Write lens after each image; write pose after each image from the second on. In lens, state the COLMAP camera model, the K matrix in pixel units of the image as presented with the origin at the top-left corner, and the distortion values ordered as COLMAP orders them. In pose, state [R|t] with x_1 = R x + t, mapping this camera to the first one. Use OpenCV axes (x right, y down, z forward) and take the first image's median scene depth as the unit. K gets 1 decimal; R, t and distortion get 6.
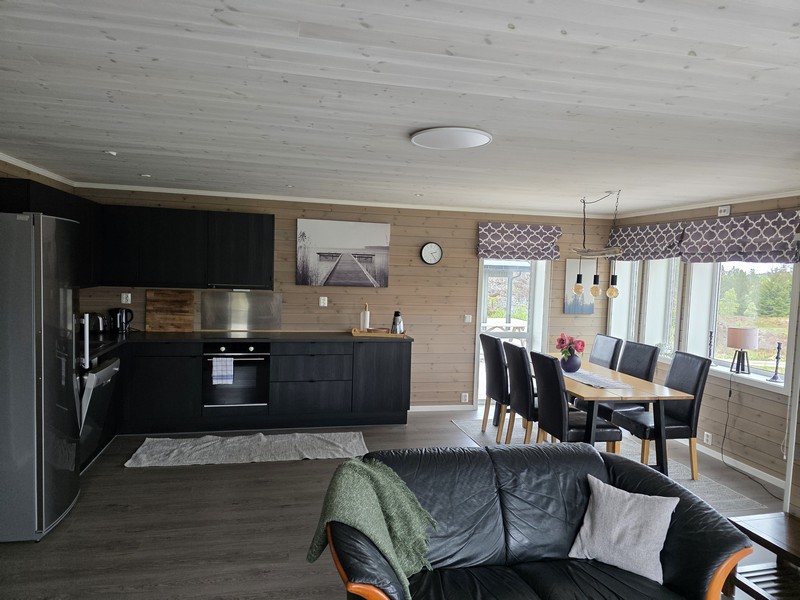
lens RADIAL K [[539.2, 0, 399.9], [0, 539.2, 296.2], [0, 0, 1]] dist [0.051667, -0.050390]
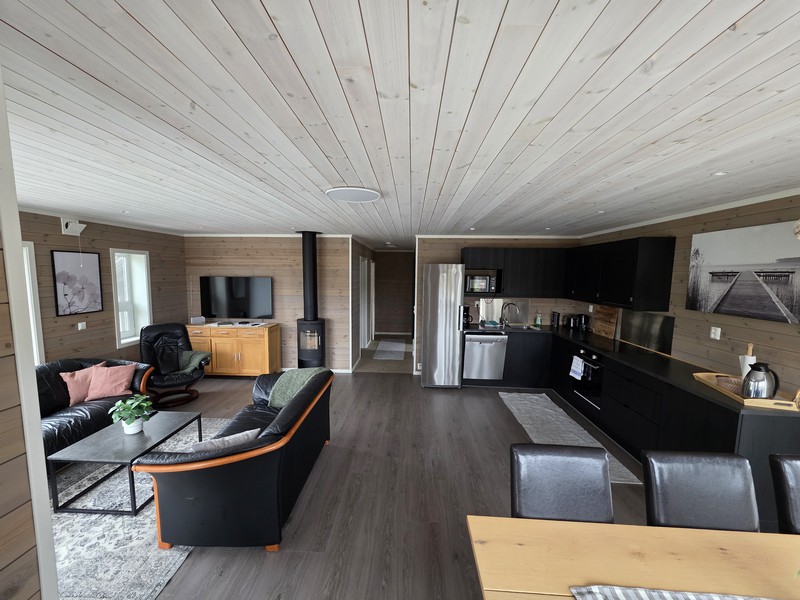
lens RADIAL K [[319.7, 0, 394.3], [0, 319.7, 302.4], [0, 0, 1]] dist [0.010014, -0.001031]
pose [[-0.264950, 0.049837, -0.962974, 0.451076], [-0.084945, 0.993575, 0.074792, -0.030808], [0.960513, 0.101616, -0.259014, 0.672264]]
